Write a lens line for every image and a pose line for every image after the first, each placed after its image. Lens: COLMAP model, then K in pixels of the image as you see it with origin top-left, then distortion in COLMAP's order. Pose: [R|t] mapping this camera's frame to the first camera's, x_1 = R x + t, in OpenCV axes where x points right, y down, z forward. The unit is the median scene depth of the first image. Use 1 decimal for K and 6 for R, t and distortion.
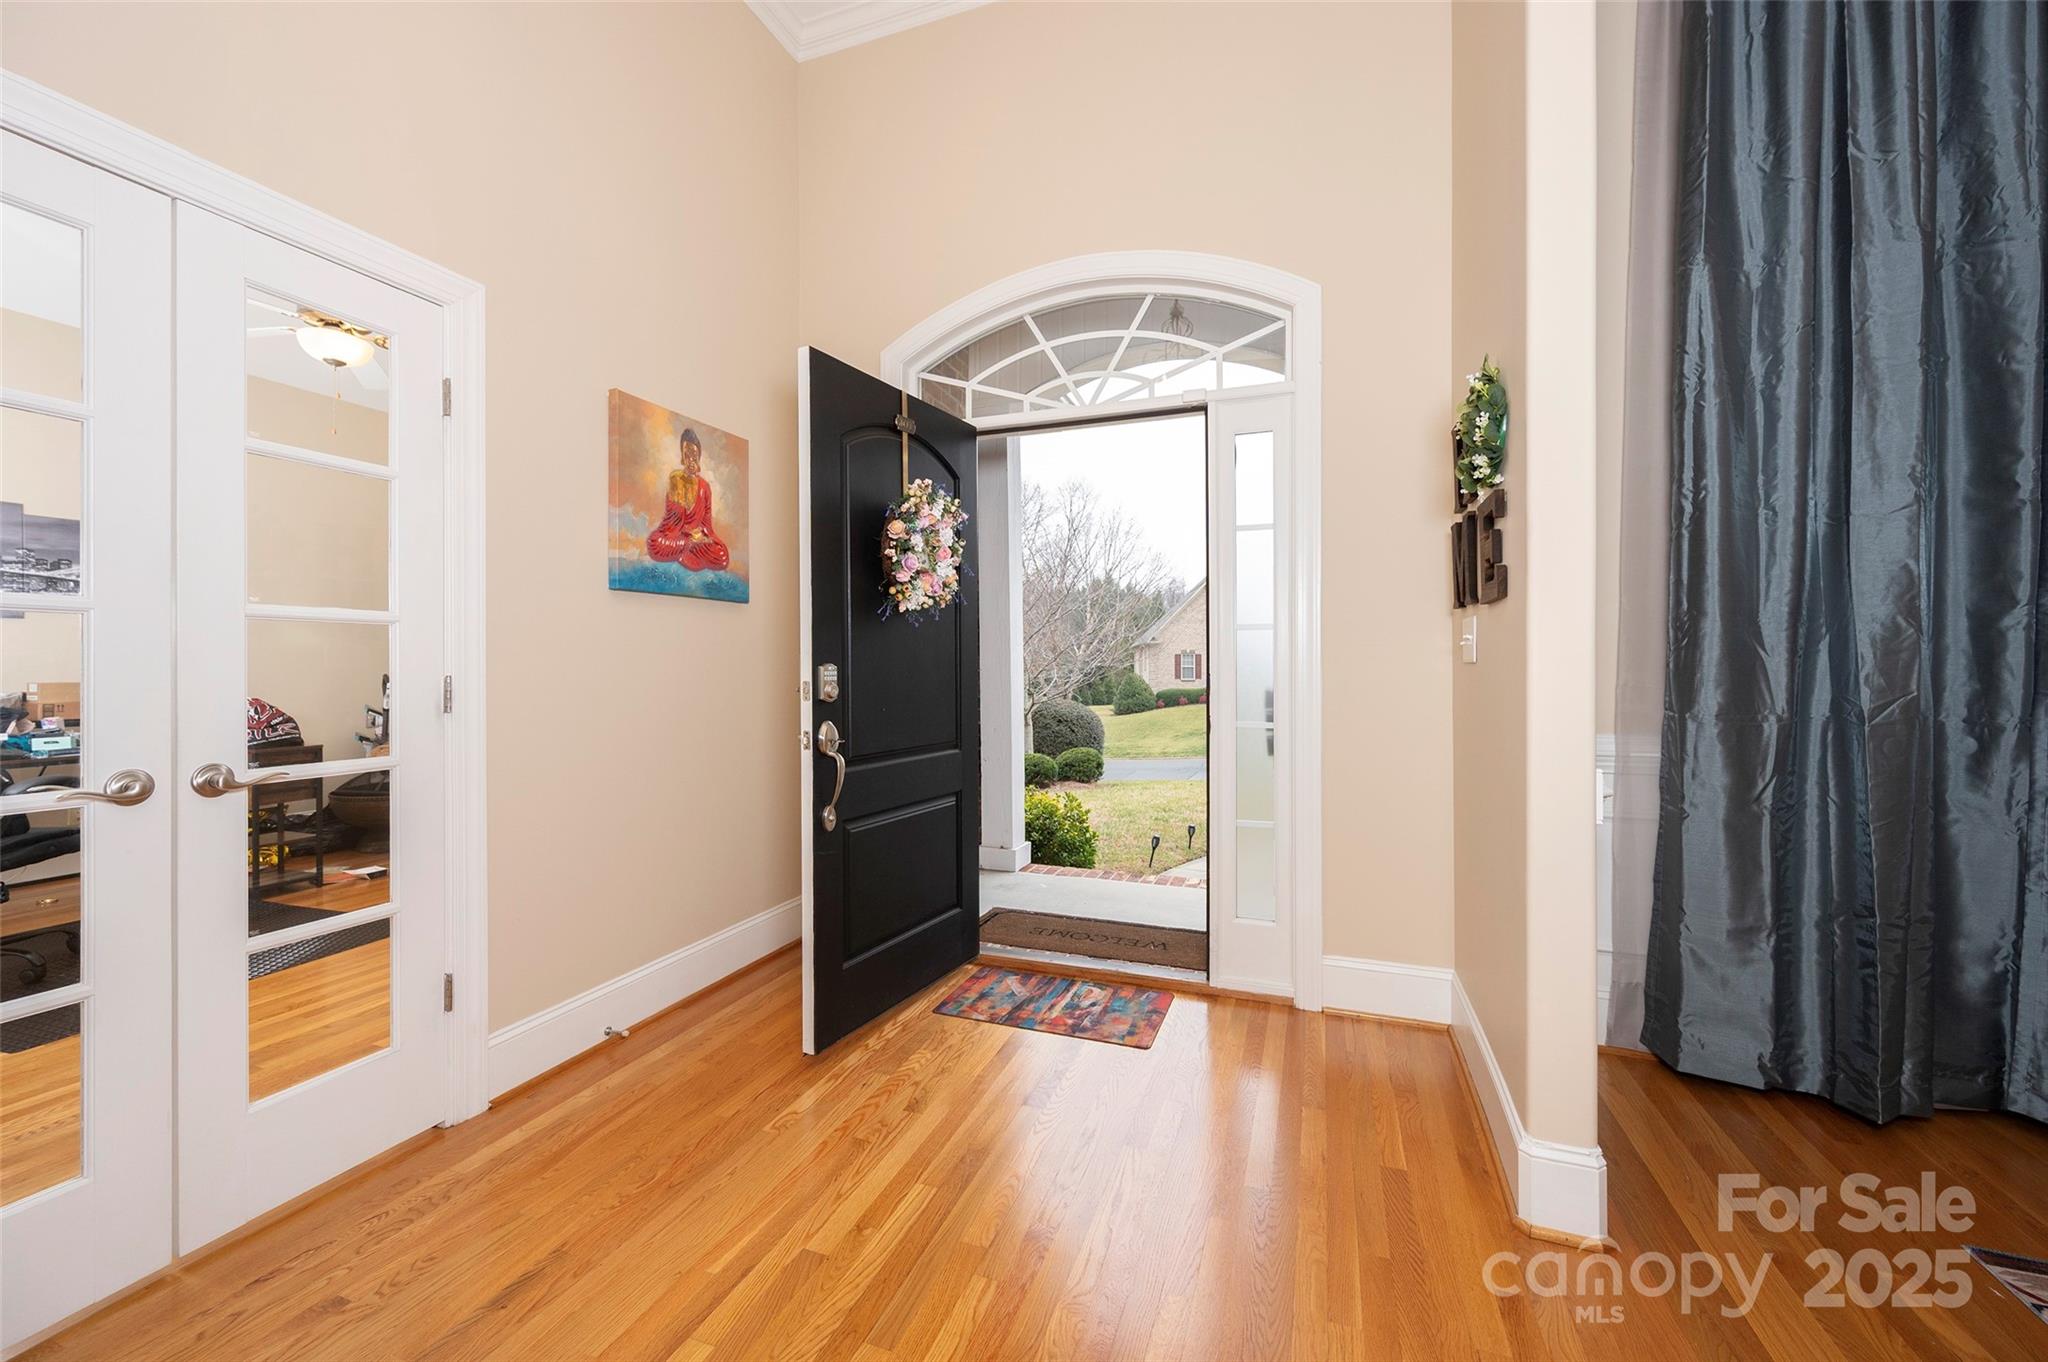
lens RADIAL K [[810.3, 0, 1025.6], [0, 810.3, 672.7], [0, 0, 1]] dist [-0.000827, 0.000919]
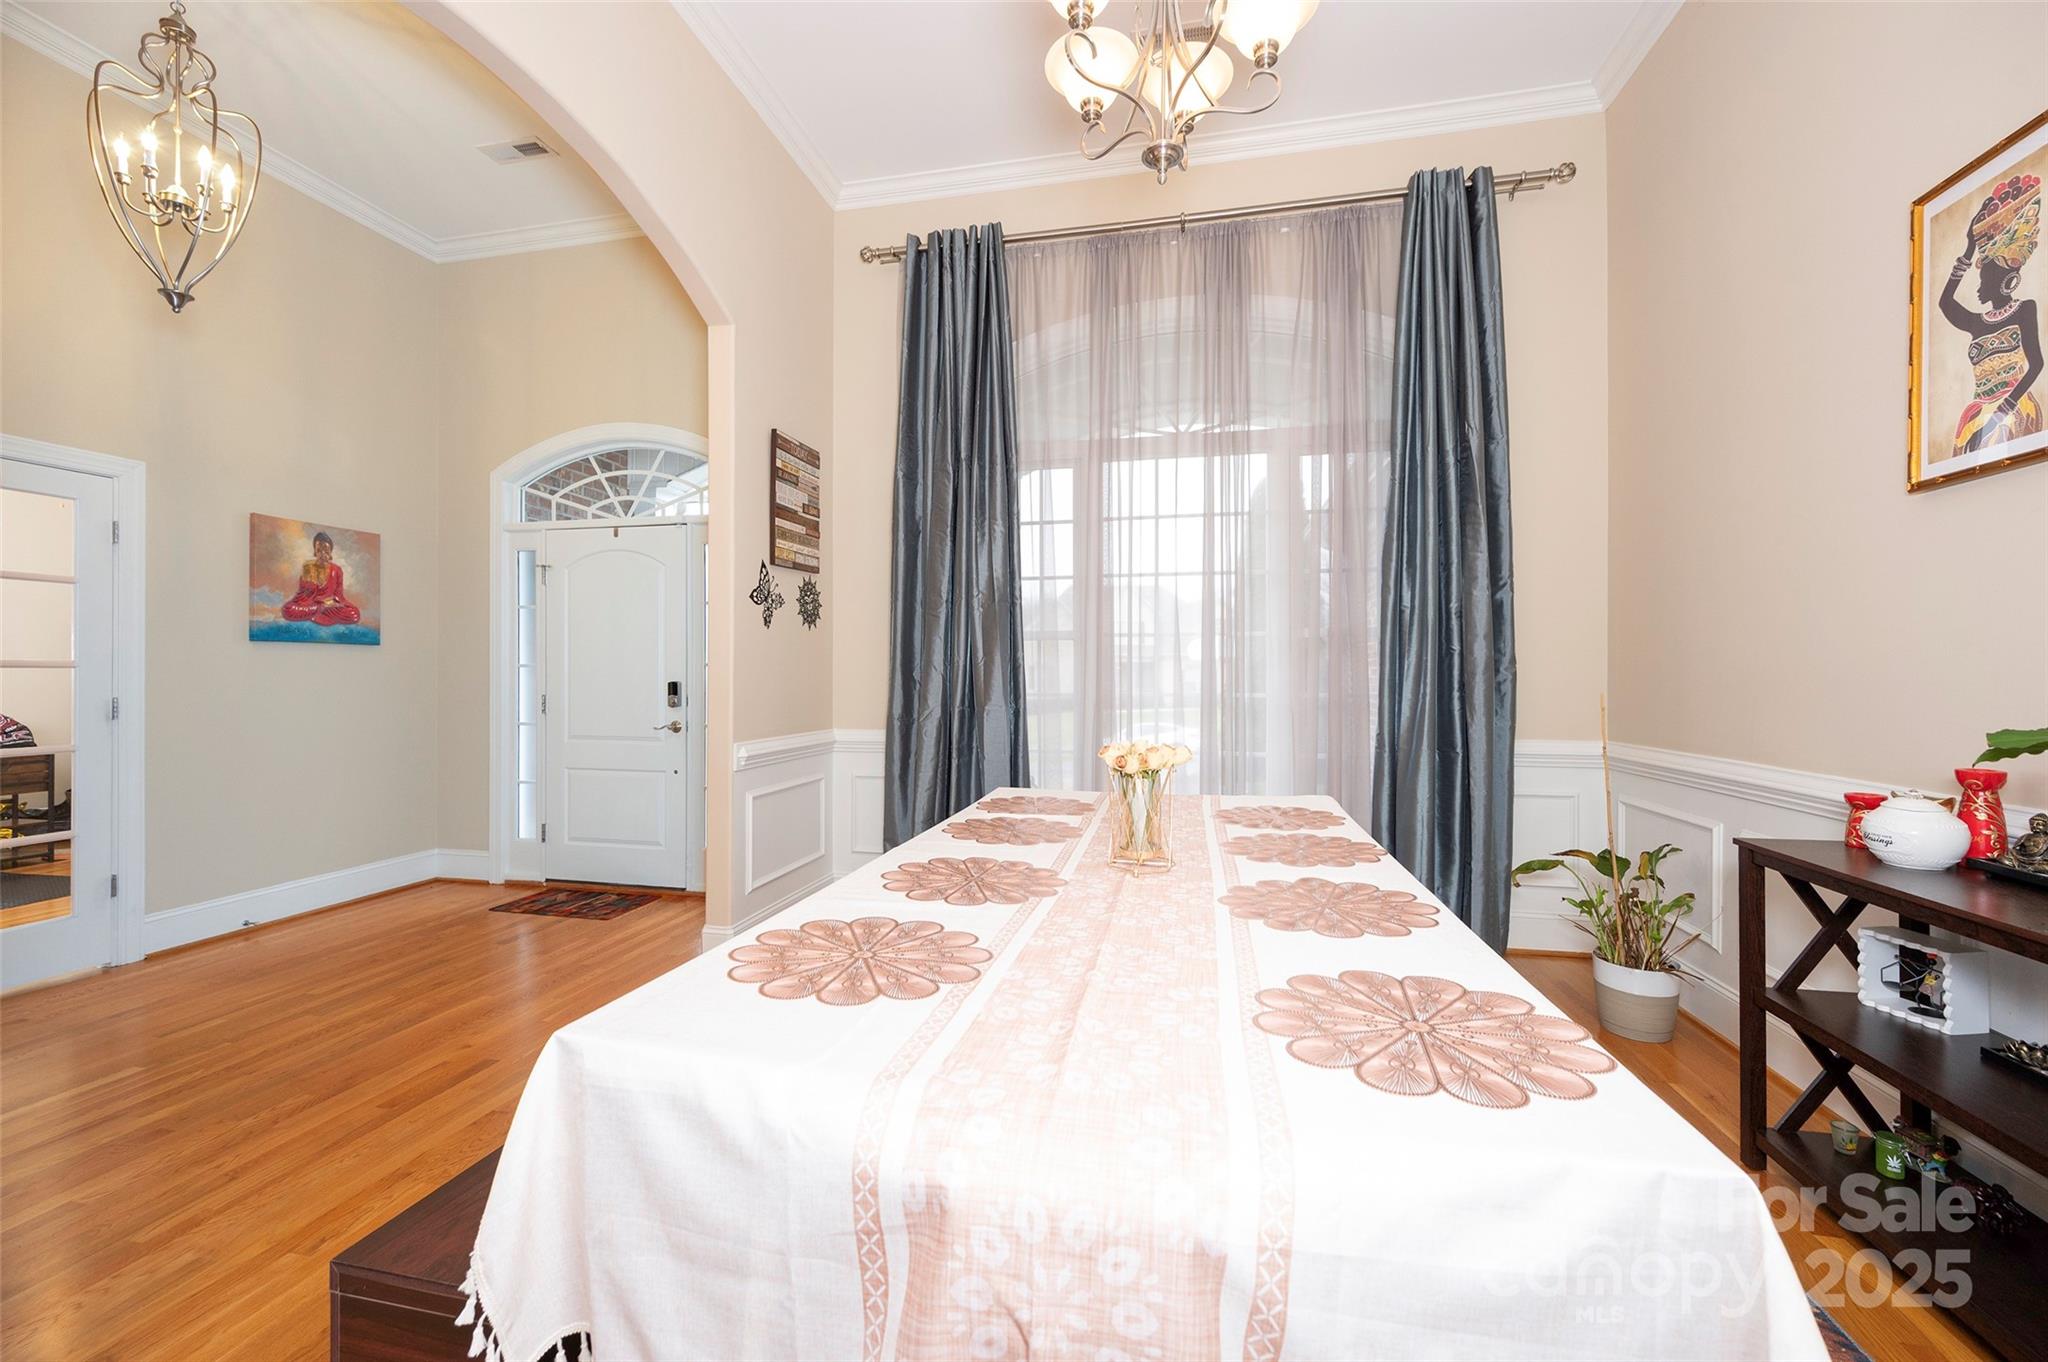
lens RADIAL K [[810.3, 0, 1021.2], [0, 810.3, 680.3], [0, 0, 1]] dist [-0.000827, 0.000919]
pose [[0.990442, 0.005939, 0.137802, 0.666759], [-0.005219, 0.999971, -0.005583, -0.022462], [-0.137831, 0.004810, 0.990444, -0.673205]]
